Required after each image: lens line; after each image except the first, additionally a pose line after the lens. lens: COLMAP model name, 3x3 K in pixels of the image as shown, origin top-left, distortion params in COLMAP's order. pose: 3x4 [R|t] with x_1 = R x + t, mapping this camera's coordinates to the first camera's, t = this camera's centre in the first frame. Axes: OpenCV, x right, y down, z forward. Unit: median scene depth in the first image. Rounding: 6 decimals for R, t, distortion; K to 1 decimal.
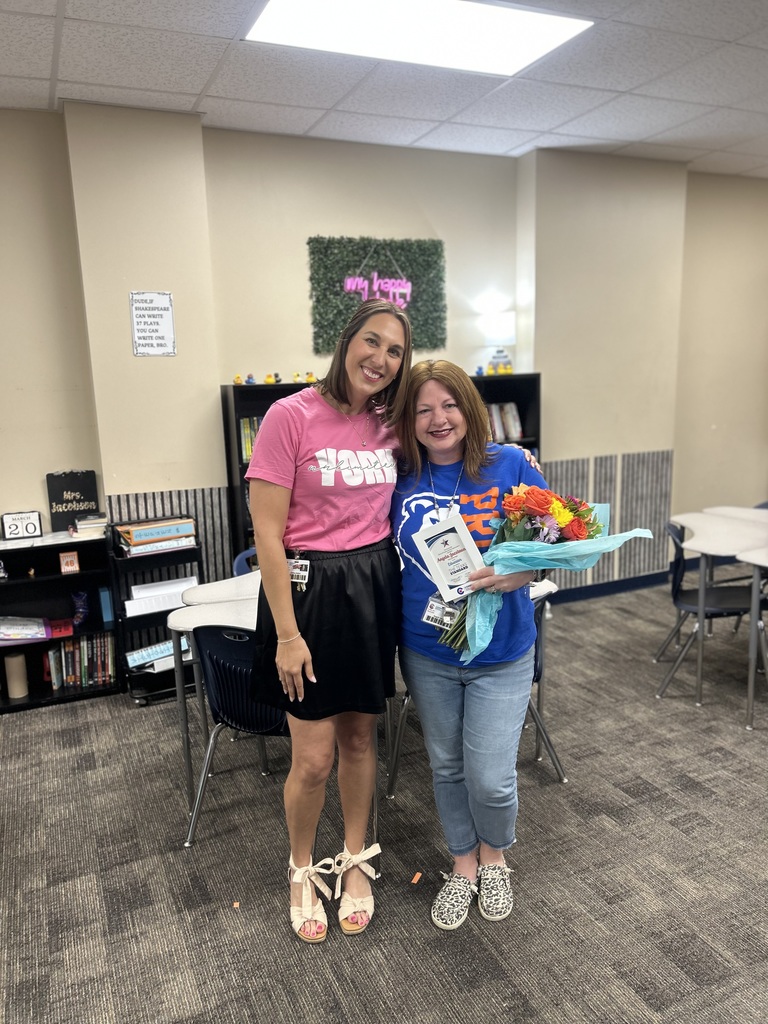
lens RADIAL K [[765.8, 0, 384.0], [0, 765.8, 512.0], [0, 0, 1]] dist [0.030598, -0.046918]
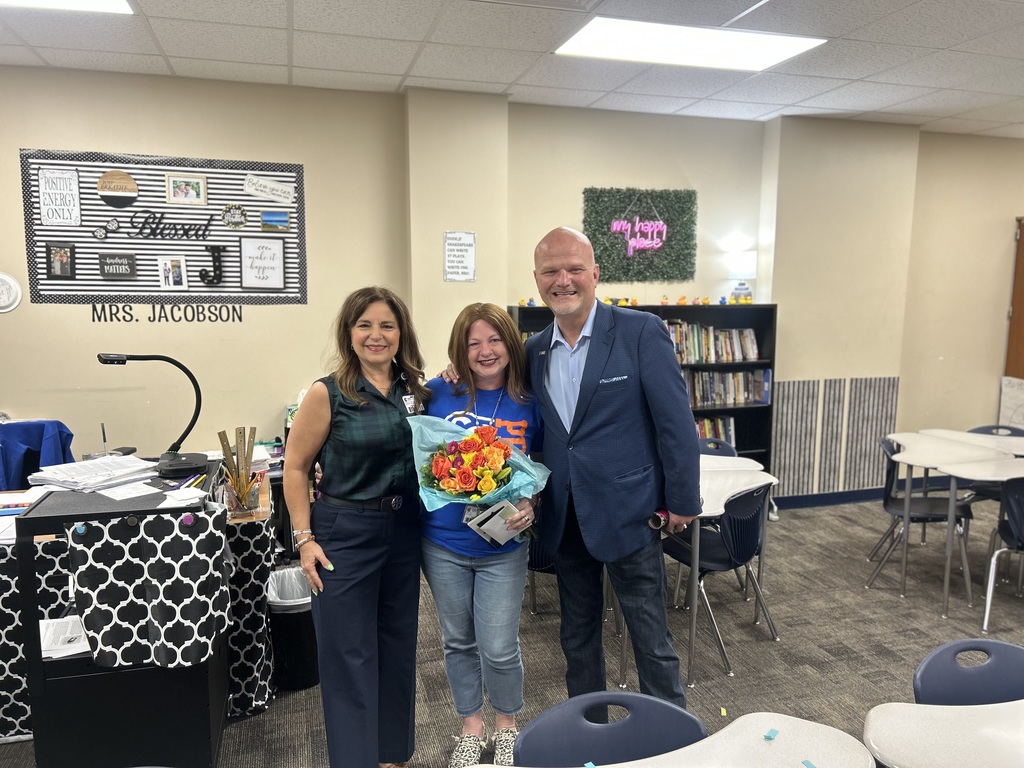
lens RADIAL K [[765.8, 0, 512.0], [0, 765.8, 384.0], [0, 0, 1]] dist [0.030598, -0.046918]
pose [[0.988725, 0.054018, -0.139659, -0.023935], [-0.060929, 0.997096, -0.045692, 0.016390], [0.136785, 0.053686, 0.989145, -0.204469]]
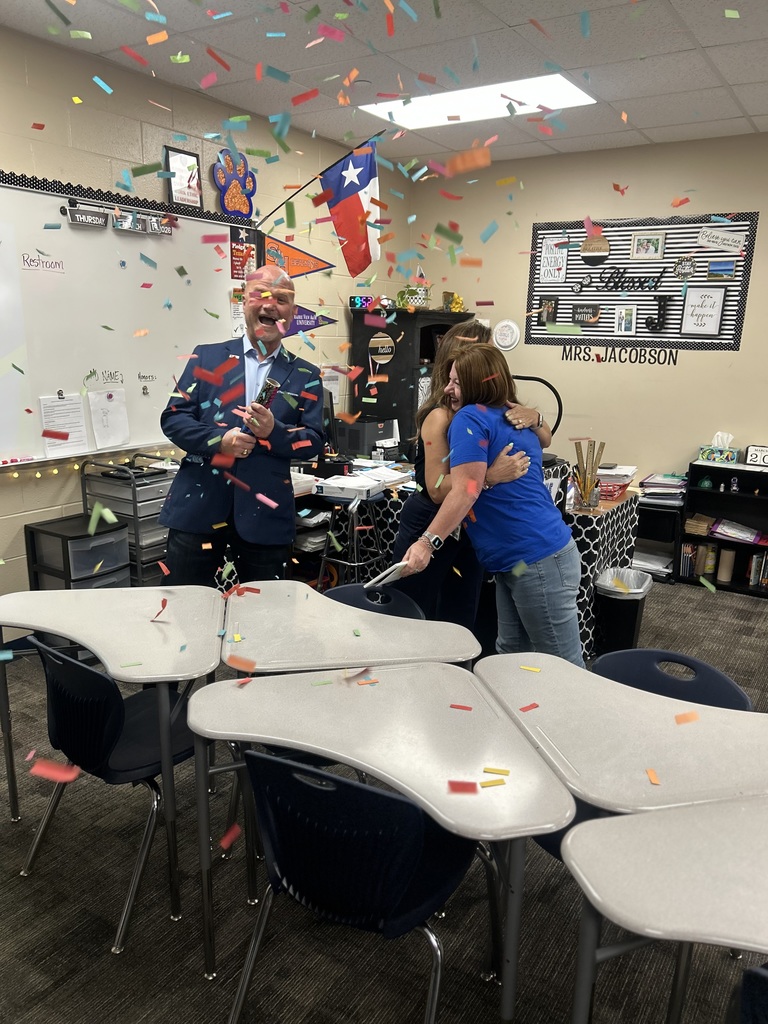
lens RADIAL K [[765.8, 0, 384.0], [0, 765.8, 512.0], [0, 0, 1]] dist [0.030598, -0.046918]
pose [[0.534674, 0.233711, -0.812098, 0.247171], [-0.191134, 0.969538, 0.153180, 0.029504], [0.823160, 0.073319, 0.563057, -0.229177]]
